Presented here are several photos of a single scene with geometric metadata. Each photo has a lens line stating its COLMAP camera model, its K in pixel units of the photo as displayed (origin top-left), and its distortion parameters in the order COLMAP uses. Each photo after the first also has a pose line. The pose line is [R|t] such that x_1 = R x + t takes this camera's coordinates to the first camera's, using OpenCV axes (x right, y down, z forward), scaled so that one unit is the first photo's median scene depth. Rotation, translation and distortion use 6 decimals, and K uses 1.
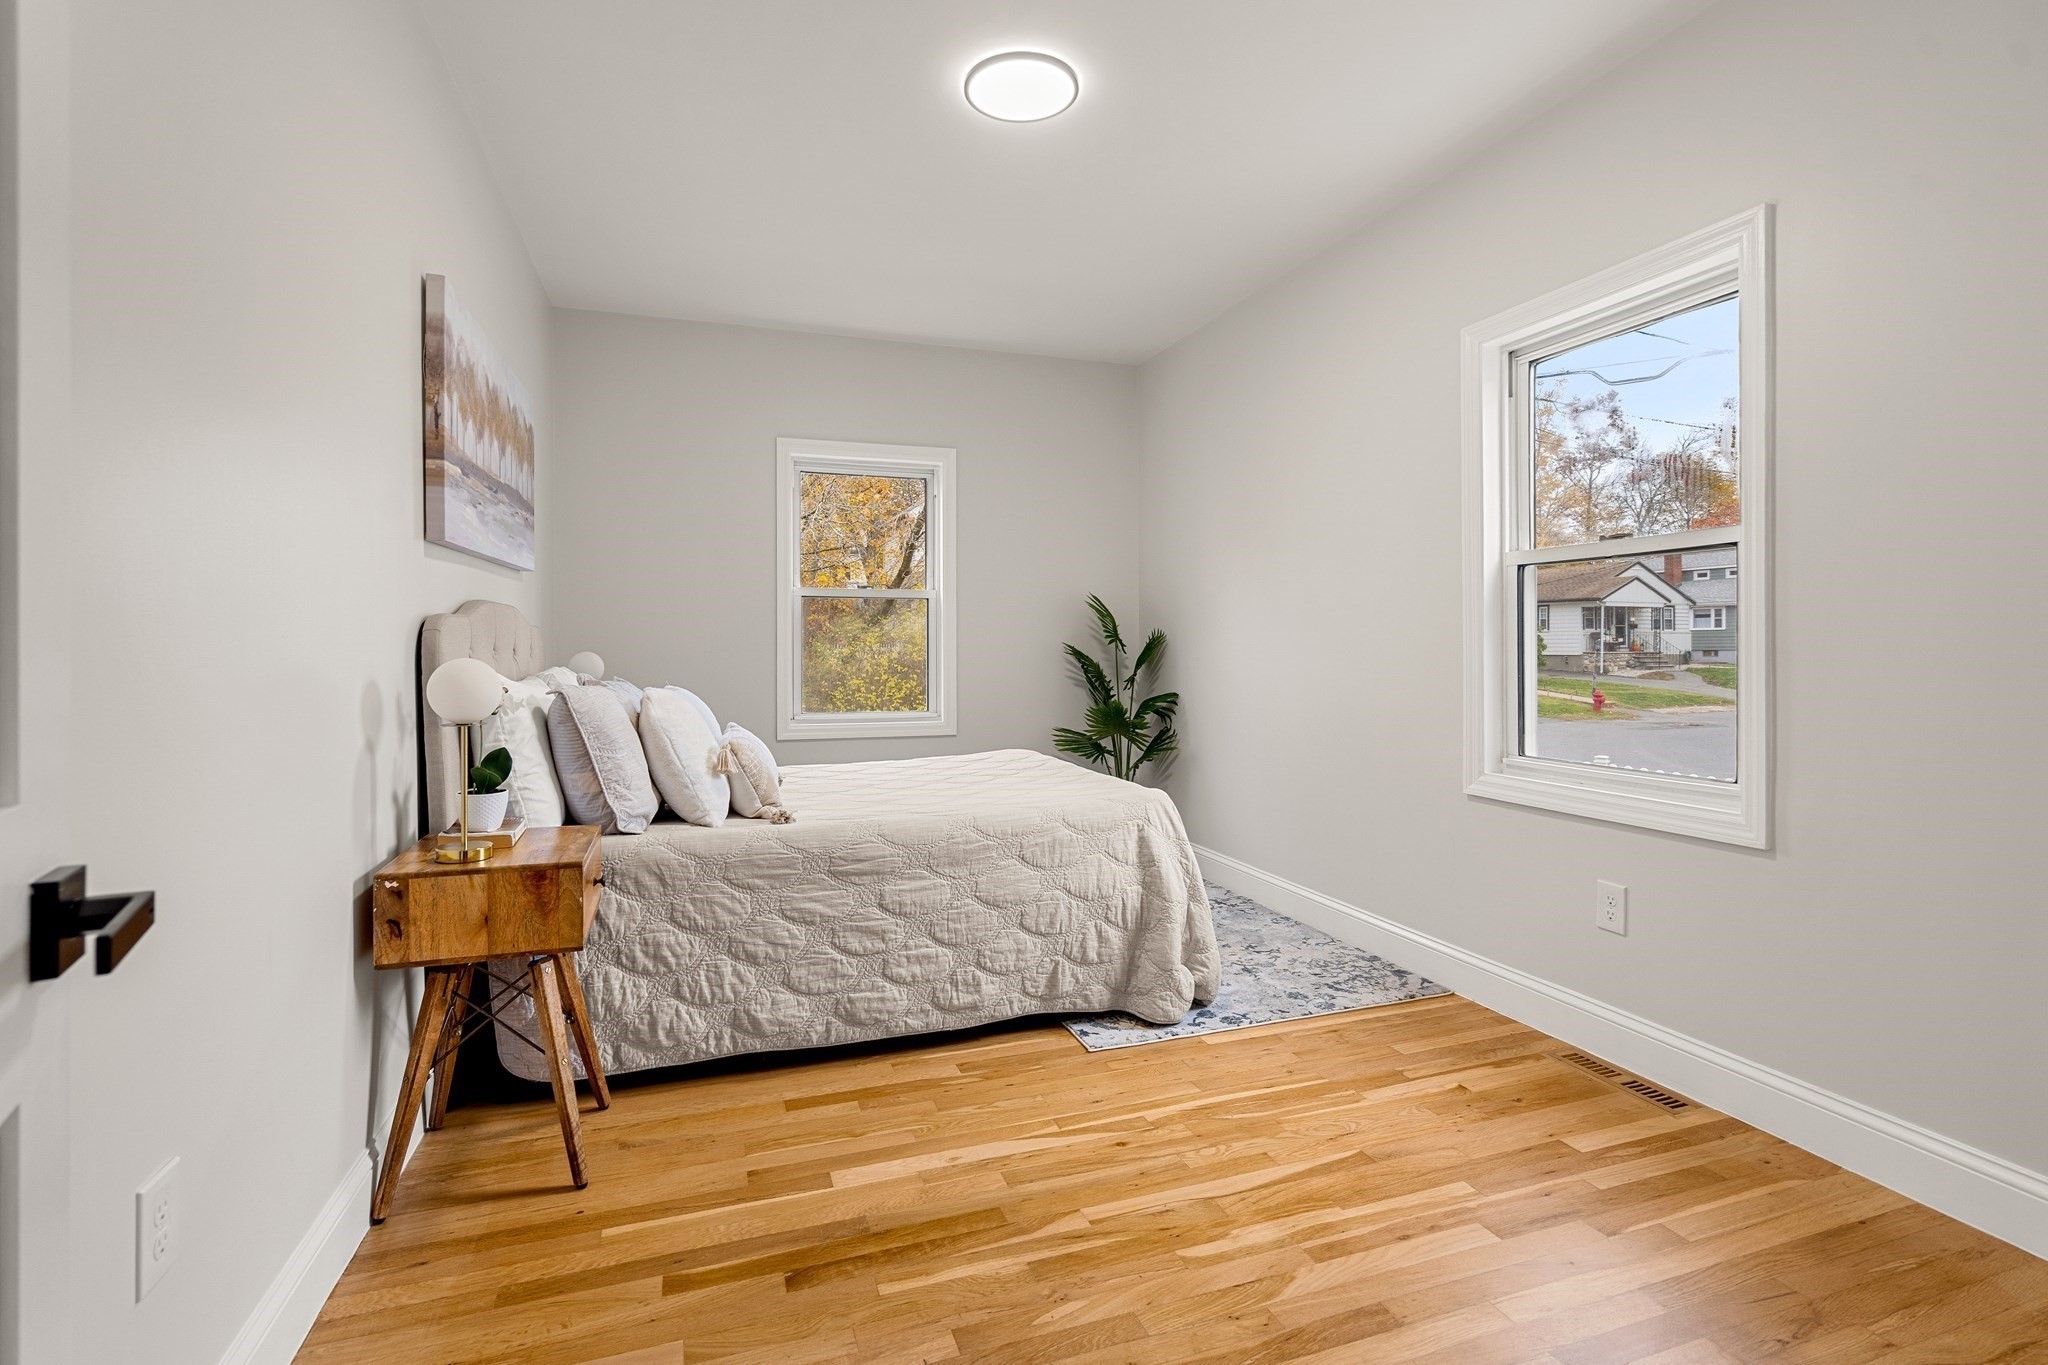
lens RADIAL K [[936.3, 0, 1032.4], [0, 936.3, 644.0], [0, 0, 1]] dist [-0.007072, 0.002004]
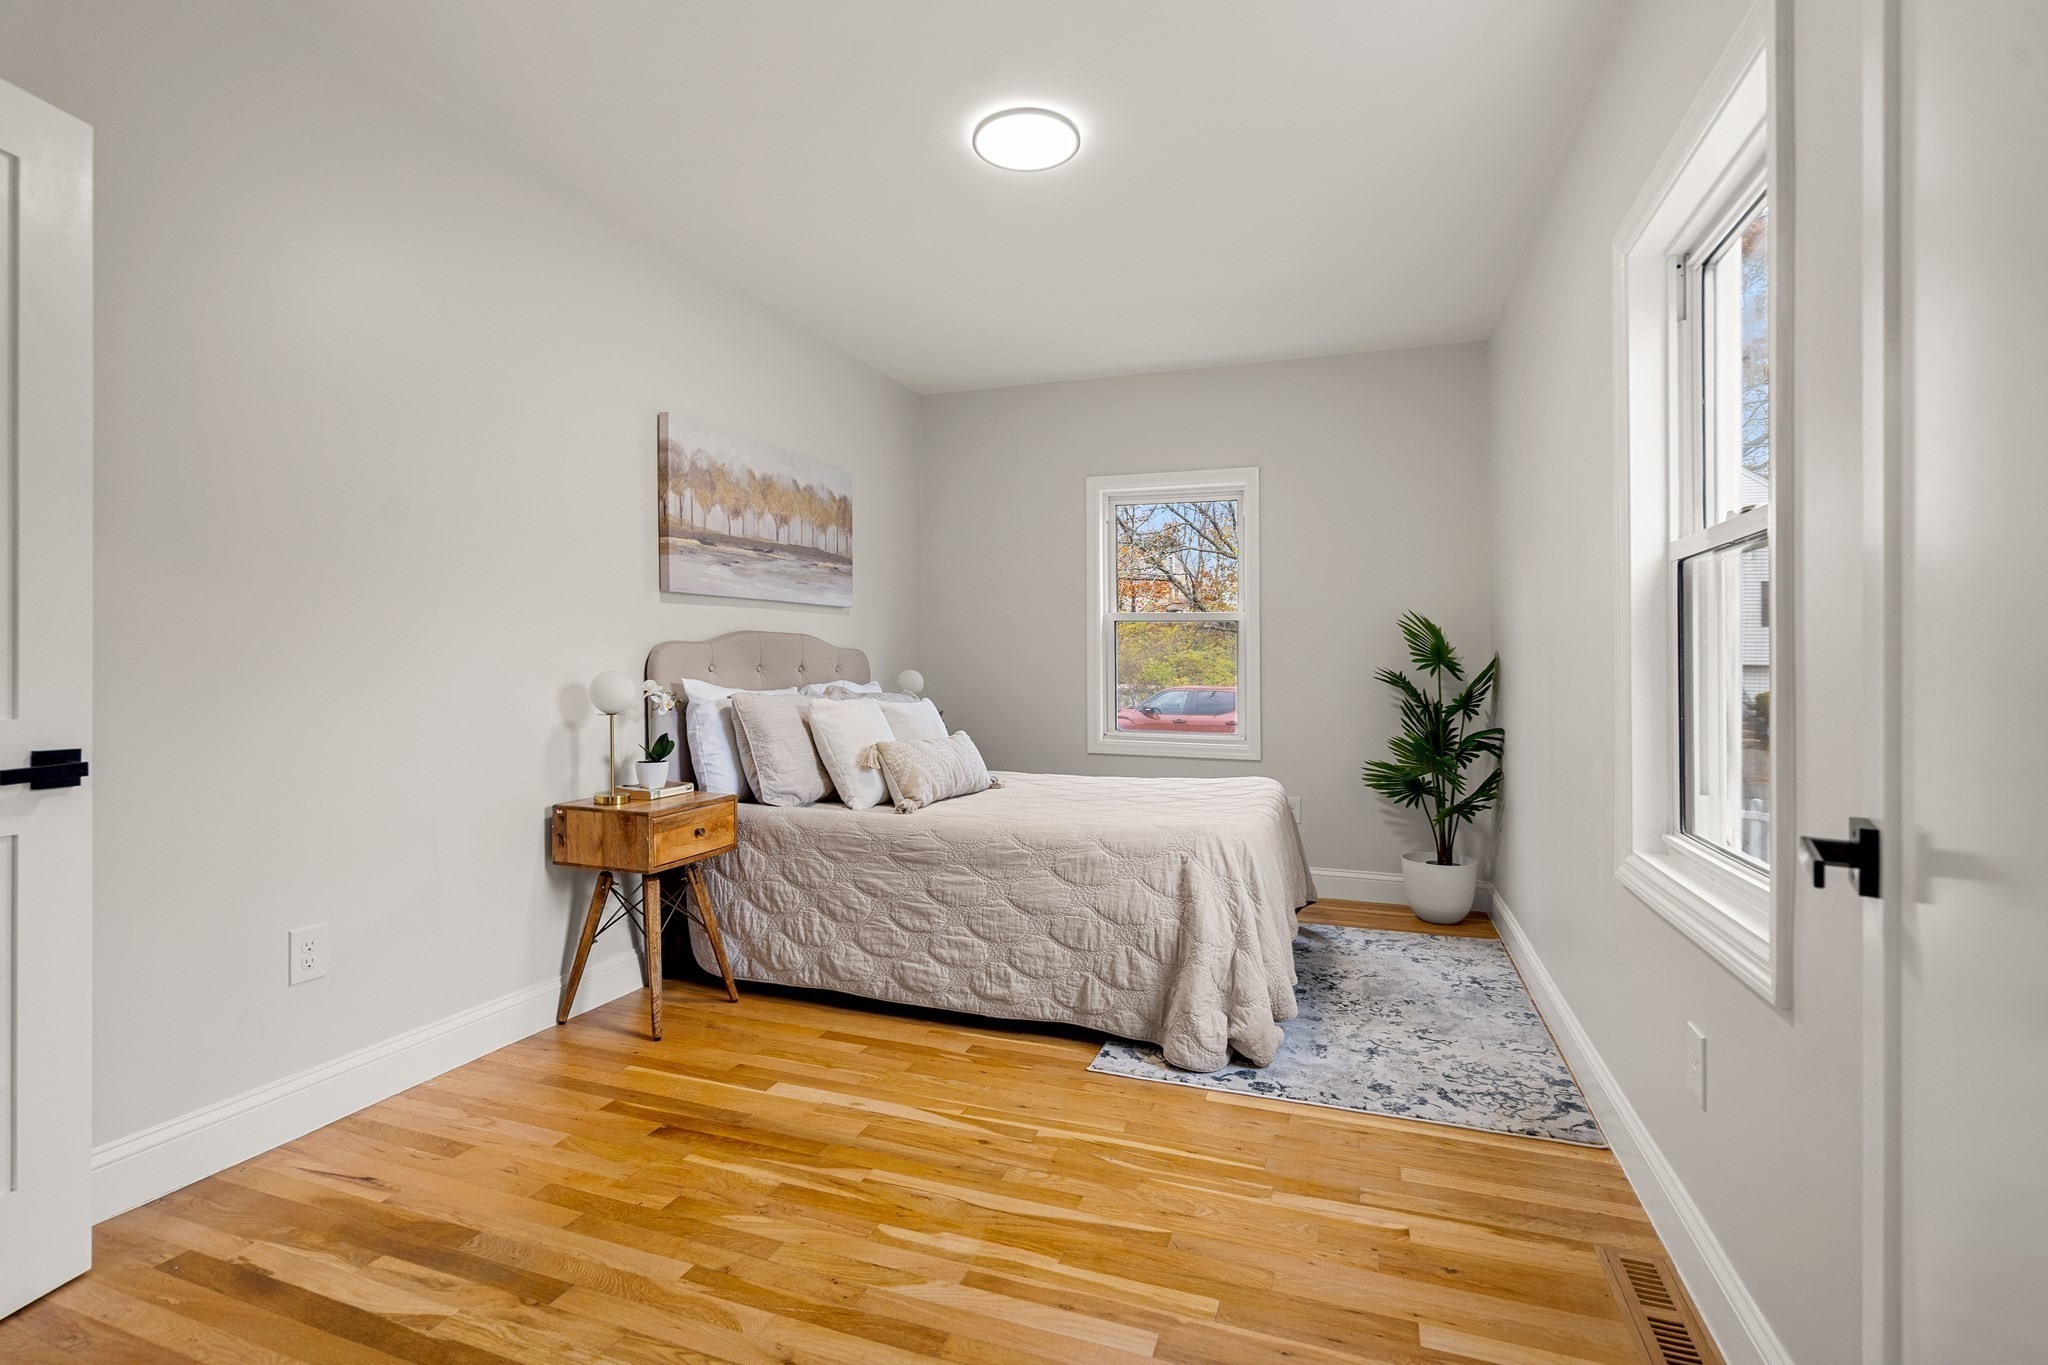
lens RADIAL K [[936.3, 0, 1026.7], [0, 936.3, 670.0], [0, 0, 1]] dist [-0.007072, 0.002004]
pose [[0.784678, 0.011741, -0.619792, 0.677866], [-0.010172, 0.999930, 0.006065, -0.001119], [0.619819, 0.001545, 0.784743, 0.179423]]
